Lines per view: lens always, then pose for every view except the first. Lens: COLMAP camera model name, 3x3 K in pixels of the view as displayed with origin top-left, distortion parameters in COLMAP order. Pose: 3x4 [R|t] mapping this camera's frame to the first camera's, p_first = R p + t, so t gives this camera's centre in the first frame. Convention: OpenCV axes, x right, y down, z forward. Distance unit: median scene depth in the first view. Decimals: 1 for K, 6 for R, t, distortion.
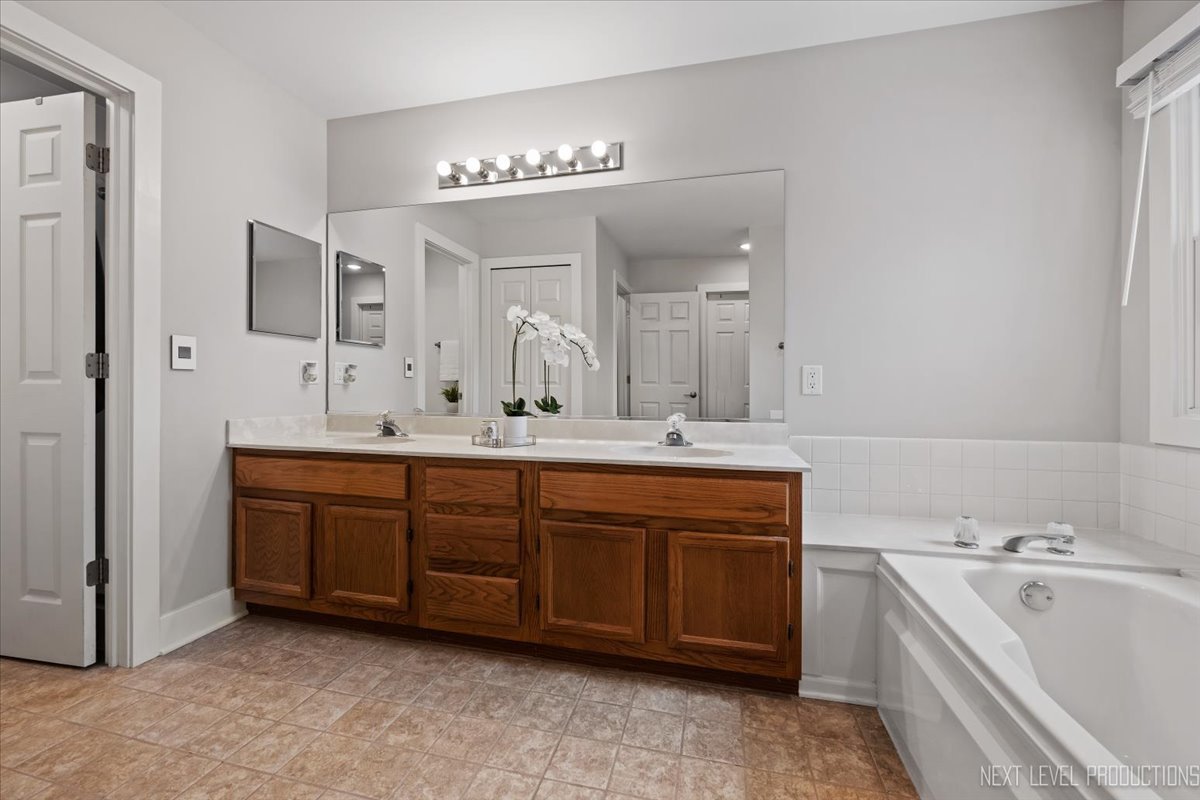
lens RADIAL K [[500.3, 0, 582.4], [0, 500.3, 388.8], [0, 0, 1]] dist [-0.003175, 0.000210]
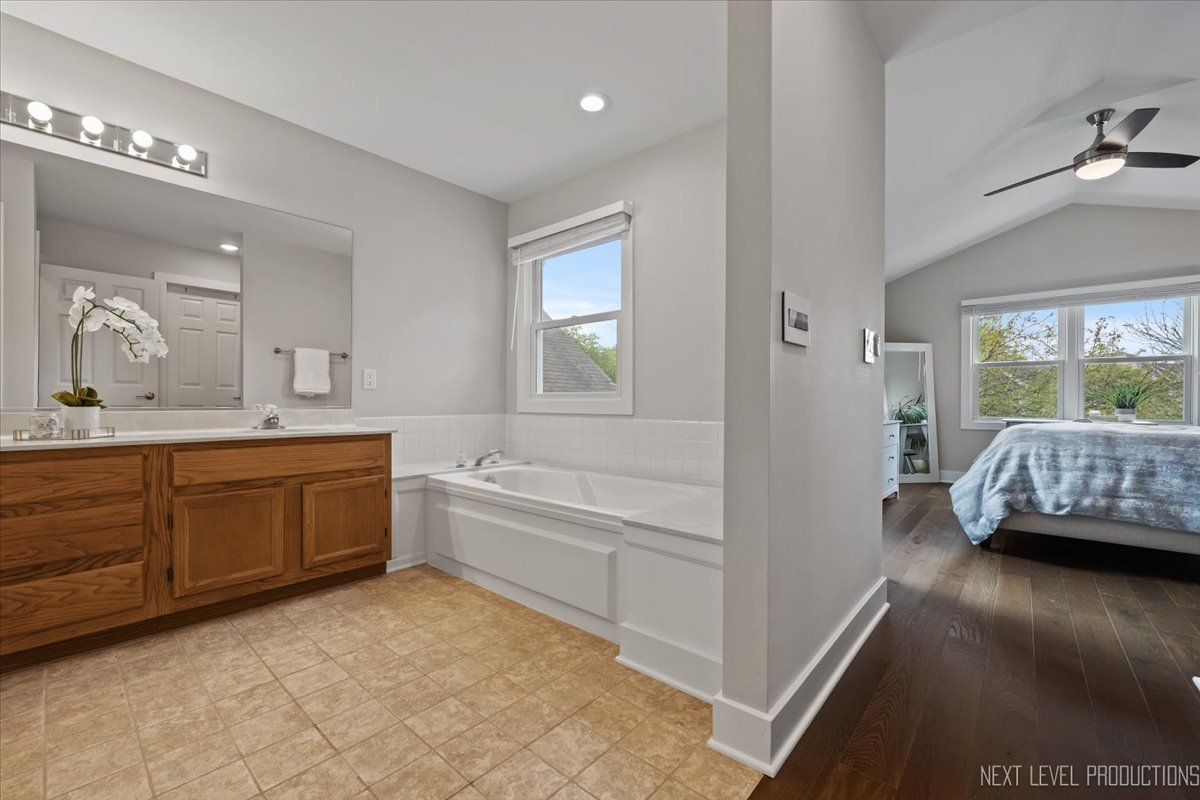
lens RADIAL K [[500.3, 0, 605.0], [0, 500.3, 400.3], [0, 0, 1]] dist [-0.003175, 0.000210]
pose [[0.442160, -0.000299, 0.896936, -0.664224], [-0.002323, 0.999996, 0.001479, 0.049315], [-0.896933, -0.002738, 0.442158, -0.326815]]
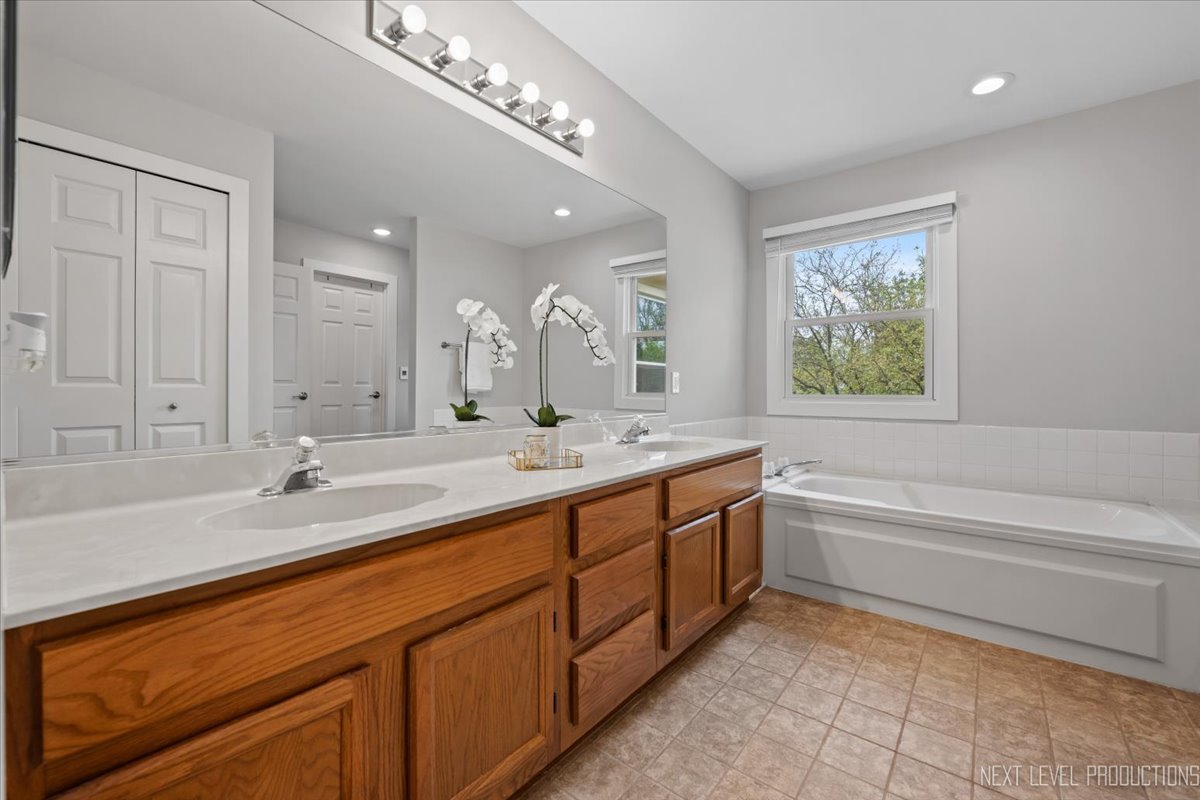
lens RADIAL K [[500.3, 0, 603.0], [0, 500.3, 391.8], [0, 0, 1]] dist [-0.003175, 0.000210]
pose [[0.395873, -0.009483, 0.918256, -1.013702], [-0.000162, 0.999946, 0.010397, -0.008868], [-0.918305, -0.004265, 0.395851, 0.772646]]
